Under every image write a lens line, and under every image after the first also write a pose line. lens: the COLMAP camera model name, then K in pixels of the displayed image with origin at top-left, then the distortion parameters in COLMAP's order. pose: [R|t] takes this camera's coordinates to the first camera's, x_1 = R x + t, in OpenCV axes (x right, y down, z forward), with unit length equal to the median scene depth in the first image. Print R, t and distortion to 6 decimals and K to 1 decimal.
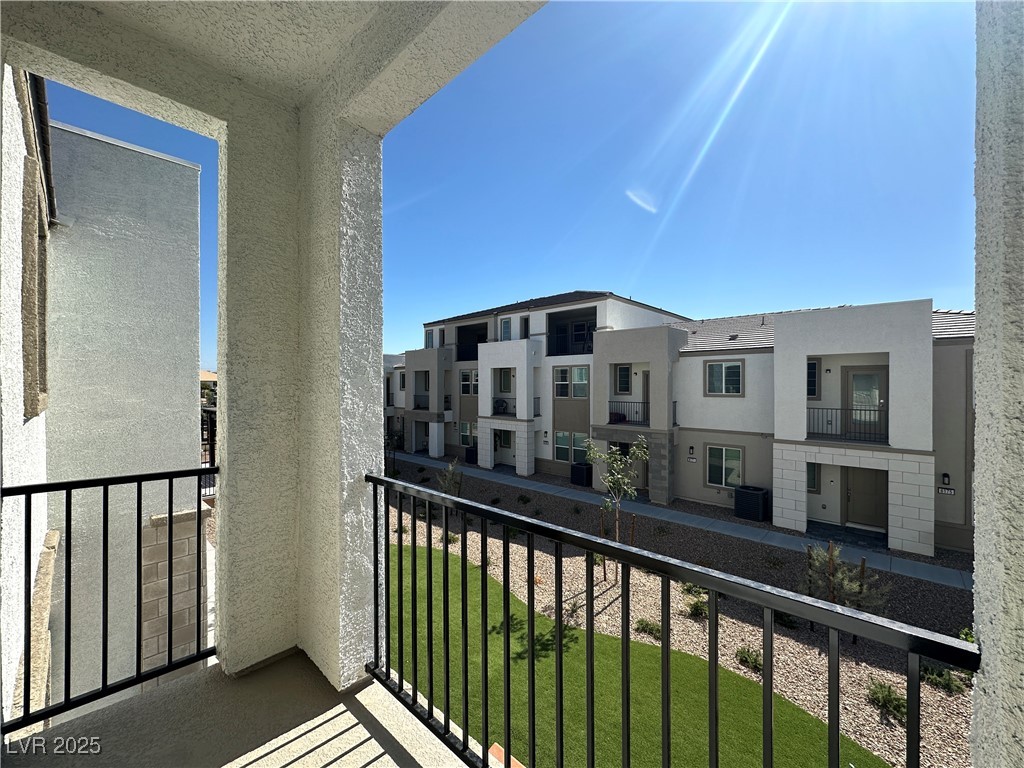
lens RADIAL K [[410.1, 0, 512.0], [0, 410.1, 384.0], [0, 0, 1]] dist [0.001819, 0.000616]
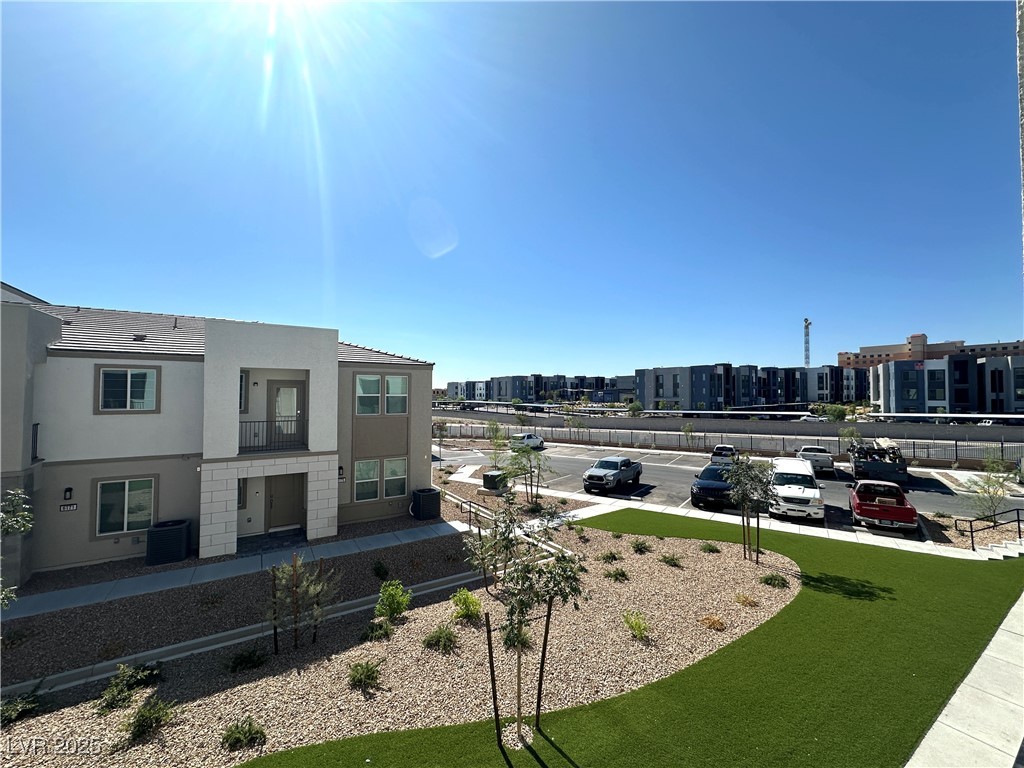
lens RADIAL K [[410.1, 0, 512.0], [0, 410.1, 384.0], [0, 0, 1]] dist [0.001819, 0.000616]
pose [[0.262669, 0.027340, 0.964498, -0.044093], [-0.003189, 0.999618, -0.027467, -0.006164], [-0.964881, 0.004139, 0.262656, 0.124274]]
